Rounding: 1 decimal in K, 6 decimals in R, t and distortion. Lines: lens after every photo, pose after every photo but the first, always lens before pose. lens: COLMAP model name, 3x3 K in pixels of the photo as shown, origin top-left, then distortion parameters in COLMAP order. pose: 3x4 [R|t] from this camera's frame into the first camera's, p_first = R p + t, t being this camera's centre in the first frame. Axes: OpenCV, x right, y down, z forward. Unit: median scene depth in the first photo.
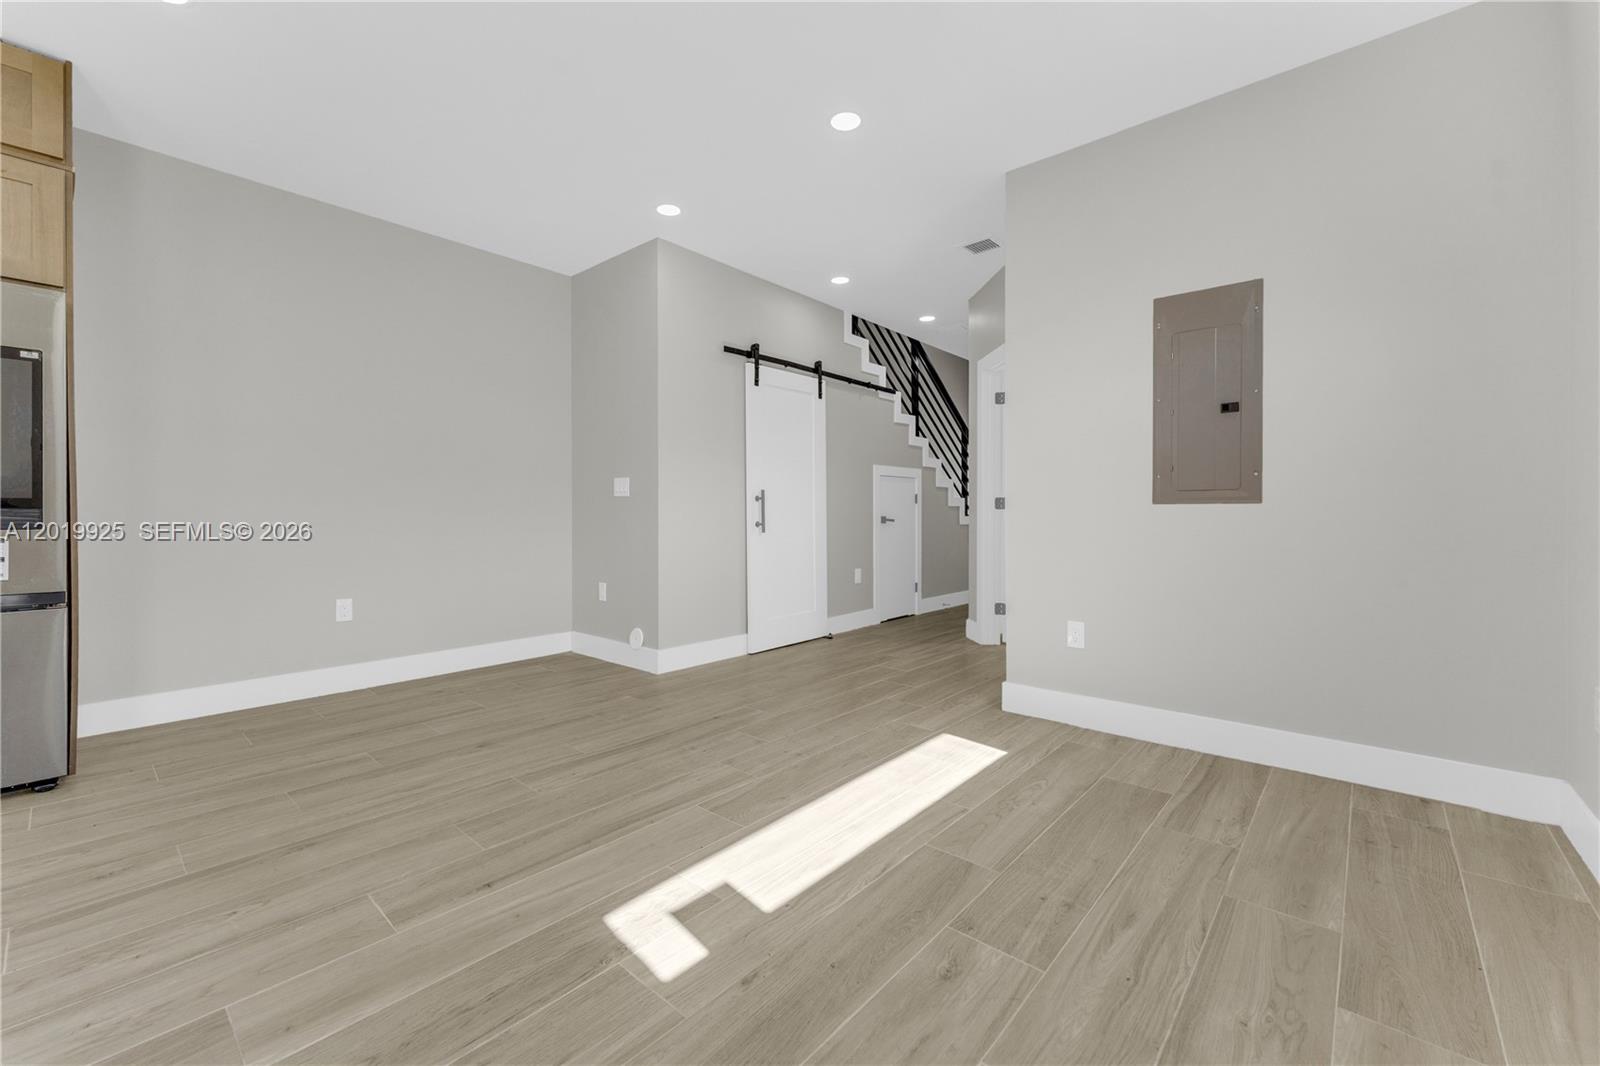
lens RADIAL K [[658.4, 0, 796.9], [0, 658.4, 521.9], [0, 0, 1]] dist [-0.000010, -0.001059]
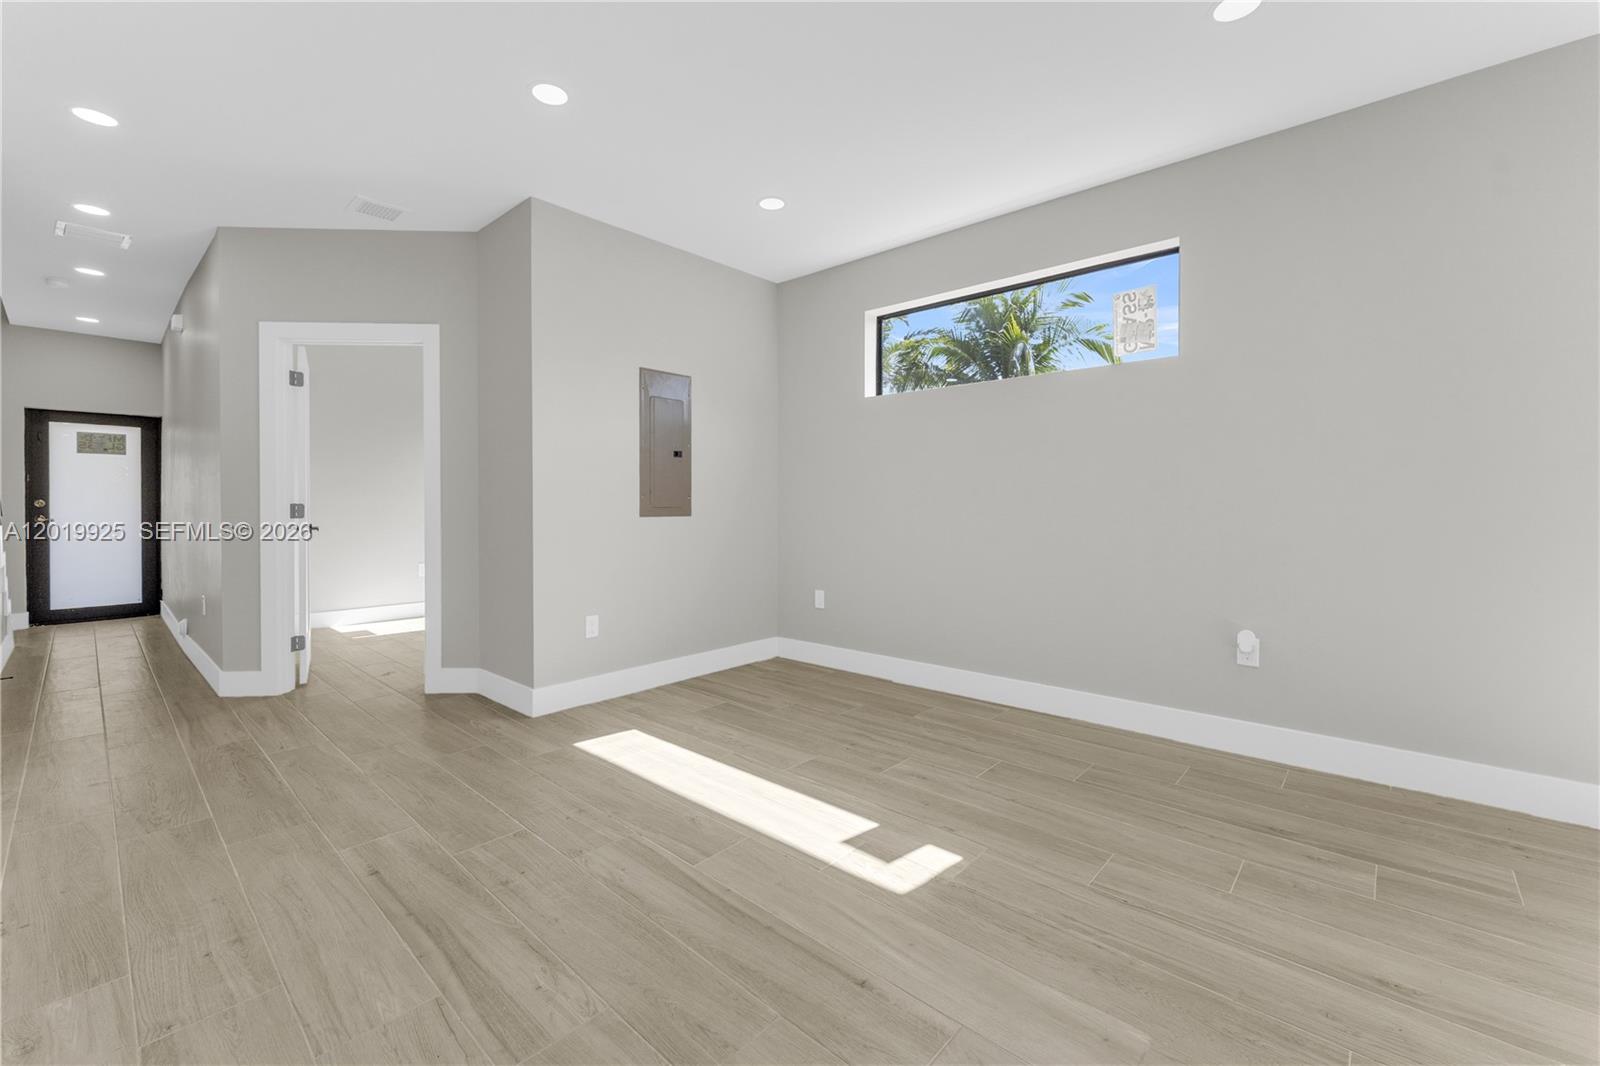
lens RADIAL K [[658.4, 0, 796.9], [0, 658.4, 518.6], [0, 0, 1]] dist [-0.000010, -0.001059]
pose [[0.007951, -0.022564, 0.999714, -1.041312], [0.011627, 0.999680, 0.022471, -0.064441], [-0.999901, 0.011445, 0.008211, 0.843394]]
